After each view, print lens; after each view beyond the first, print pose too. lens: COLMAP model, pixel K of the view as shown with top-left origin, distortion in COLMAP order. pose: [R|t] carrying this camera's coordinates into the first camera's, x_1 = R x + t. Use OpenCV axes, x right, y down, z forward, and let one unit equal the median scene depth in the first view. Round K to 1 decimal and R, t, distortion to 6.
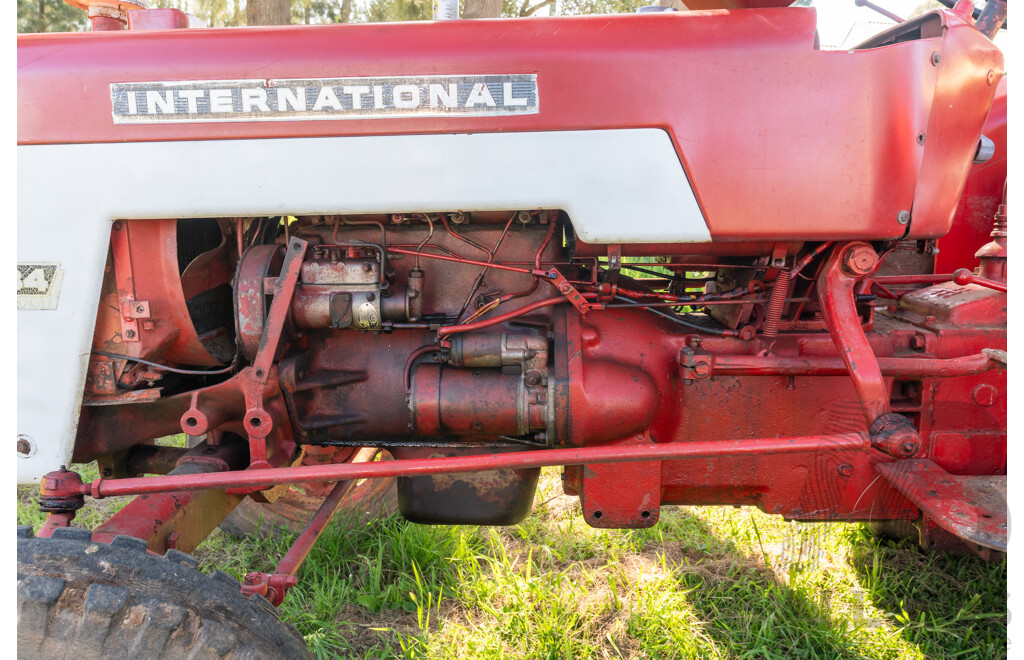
lens RADIAL K [[764.3, 0, 512.0], [0, 764.3, 330.0], [0, 0, 1]] dist [0.002451, -0.000750]
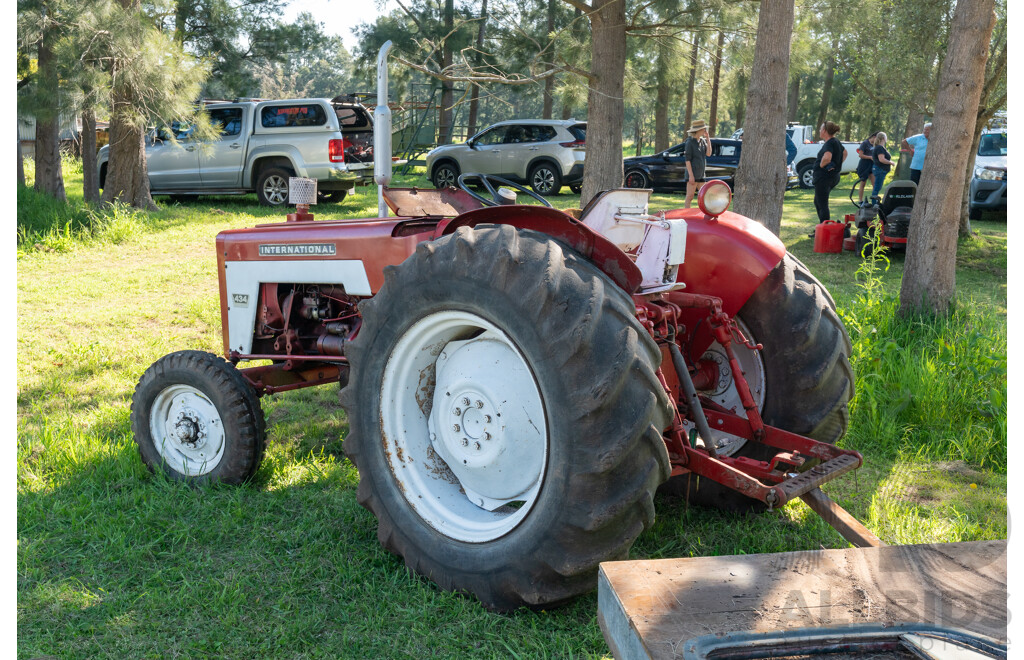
lens RADIAL K [[1015.6, 0, 476.2], [0, 1015.6, 327.6], [0, 0, 1]] dist [0.003109, 0.006044]
pose [[0.751395, 0.059739, -0.657142, 3.062936], [-0.103658, 0.994215, -0.028144, 0.079942], [0.651659, 0.089265, 0.753241, -1.697549]]
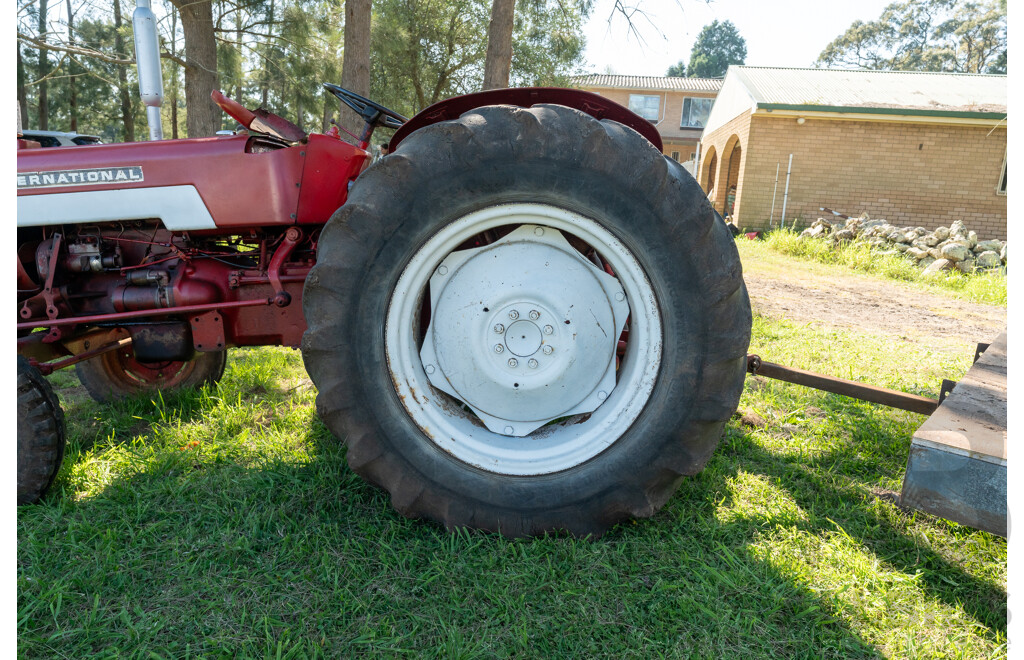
lens RADIAL K [[679.7, 0, 512.0], [0, 679.7, 330.0], [0, 0, 1]] dist [0.004569, 0.001566]
pose [[0.999205, -0.039725, -0.003440, 1.144875], [0.039680, 0.999137, -0.012287, 0.268689], [0.003925, 0.012140, 0.999919, -1.166195]]
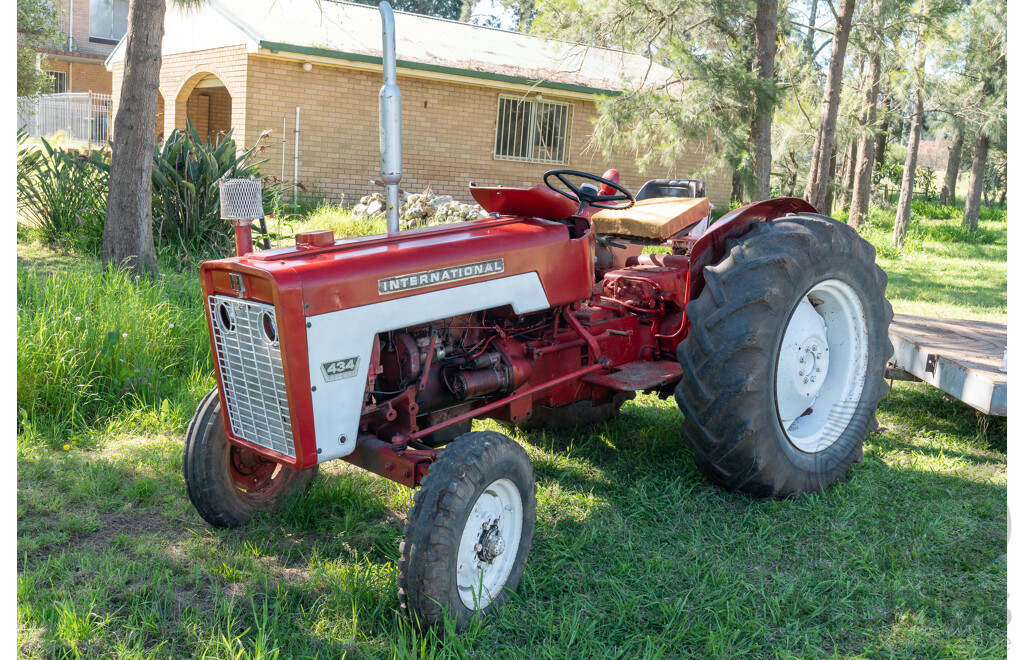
lens RADIAL K [[1053.1, 0, 512.0], [0, 1053.1, 330.0], [0, 0, 1]] dist [0.009027, 0.004672]
pose [[0.701461, -0.156939, 0.695214, -2.386387], [0.150114, 0.986106, 0.071143, -0.310208], [-0.696720, 0.054457, 0.715273, -1.575802]]
